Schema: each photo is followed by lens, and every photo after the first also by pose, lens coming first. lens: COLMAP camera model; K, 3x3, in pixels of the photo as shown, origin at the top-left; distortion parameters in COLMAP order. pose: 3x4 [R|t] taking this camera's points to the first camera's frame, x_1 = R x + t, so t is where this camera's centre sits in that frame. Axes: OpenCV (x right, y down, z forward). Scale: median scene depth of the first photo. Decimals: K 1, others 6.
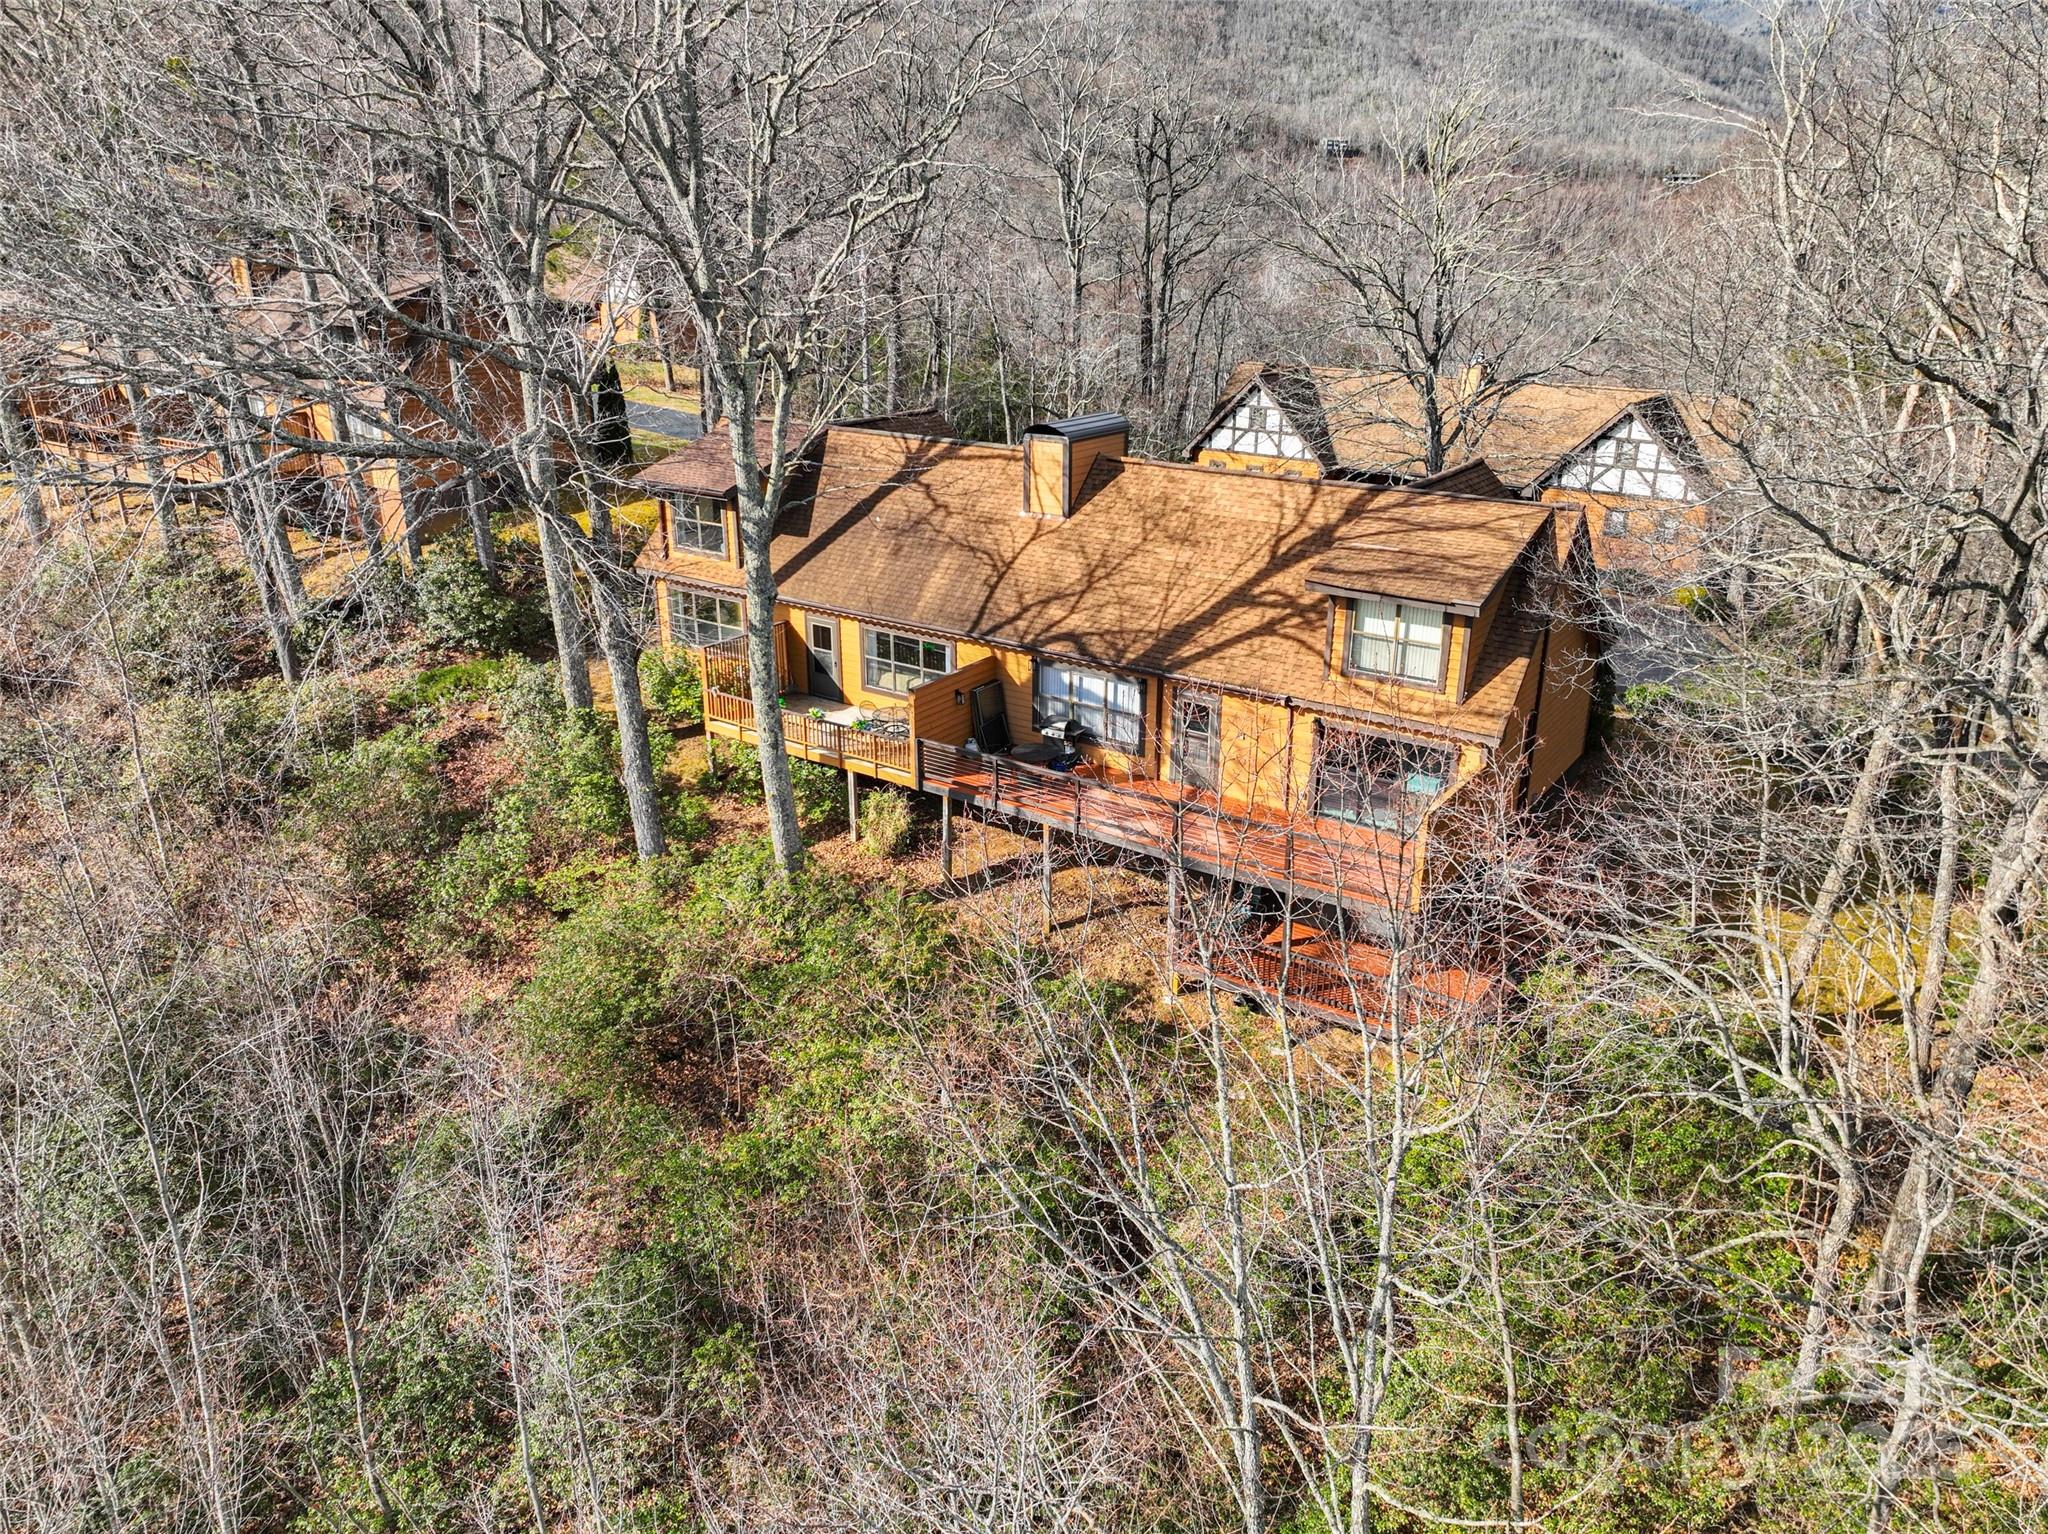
lens RADIAL K [[1426.8, 0, 1013.6], [0, 1426.8, 763.0], [0, 0, 1]] dist [-0.000506, 0.014181]
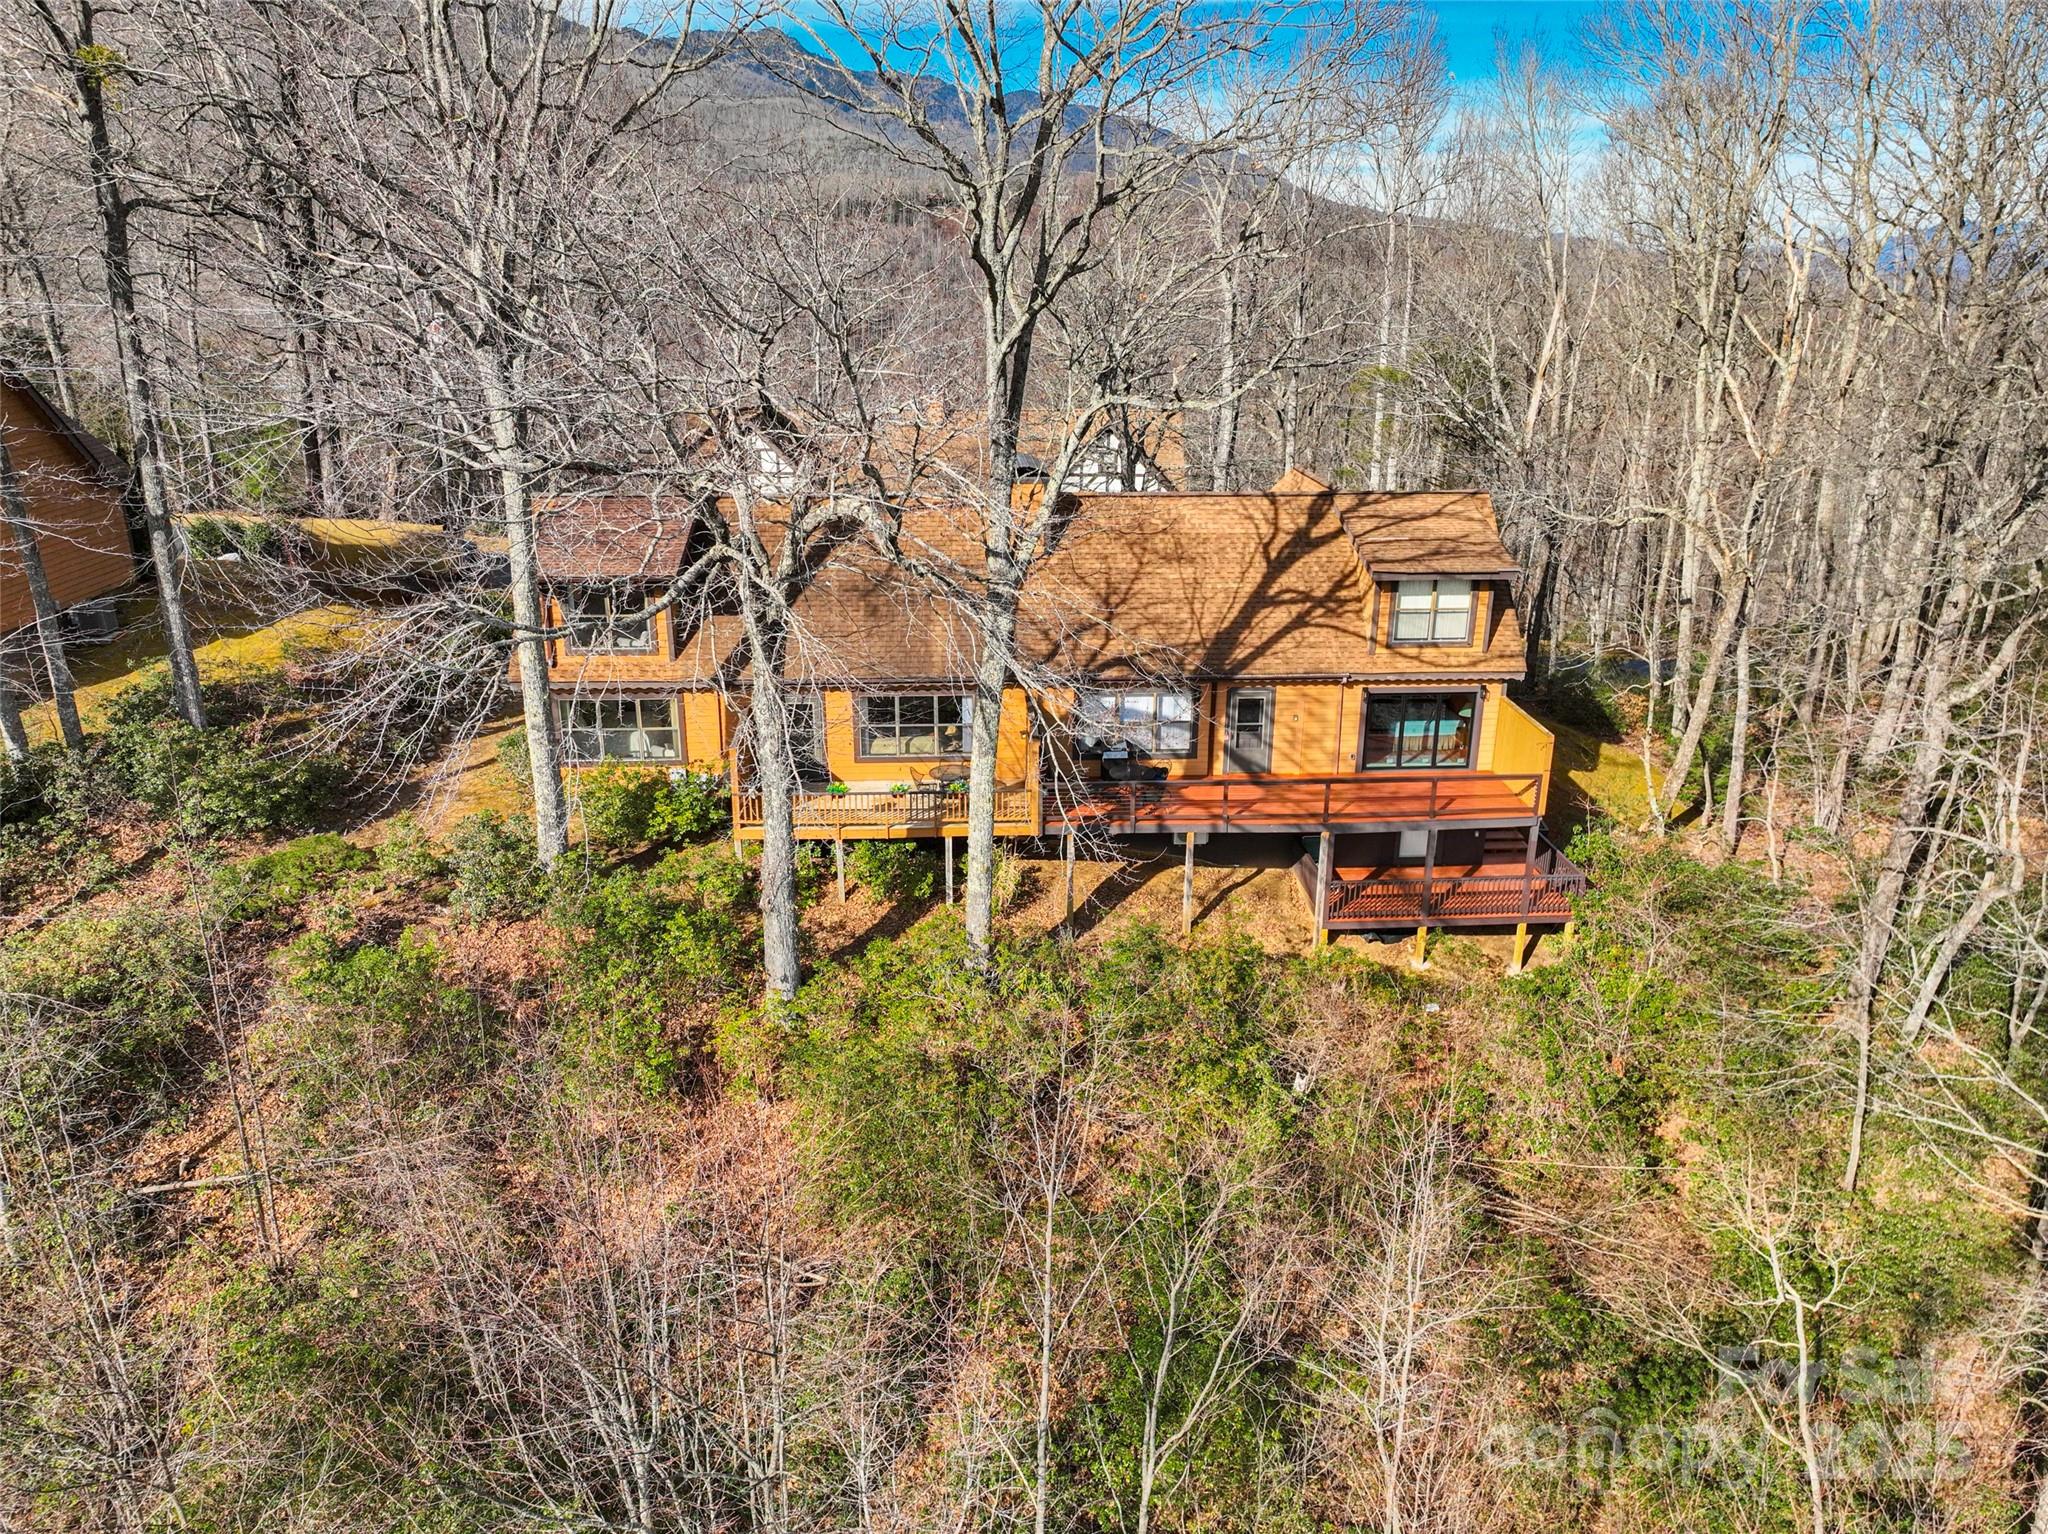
lens RADIAL K [[1426.8, 0, 1044.0], [0, 1426.8, 760.3], [0, 0, 1]] dist [-0.000506, 0.014181]
pose [[0.786046, -0.198504, 0.585430, -0.671173], [0.219434, 0.974964, 0.035955, -0.071157], [-0.577911, 0.100201, 0.809925, 0.197163]]
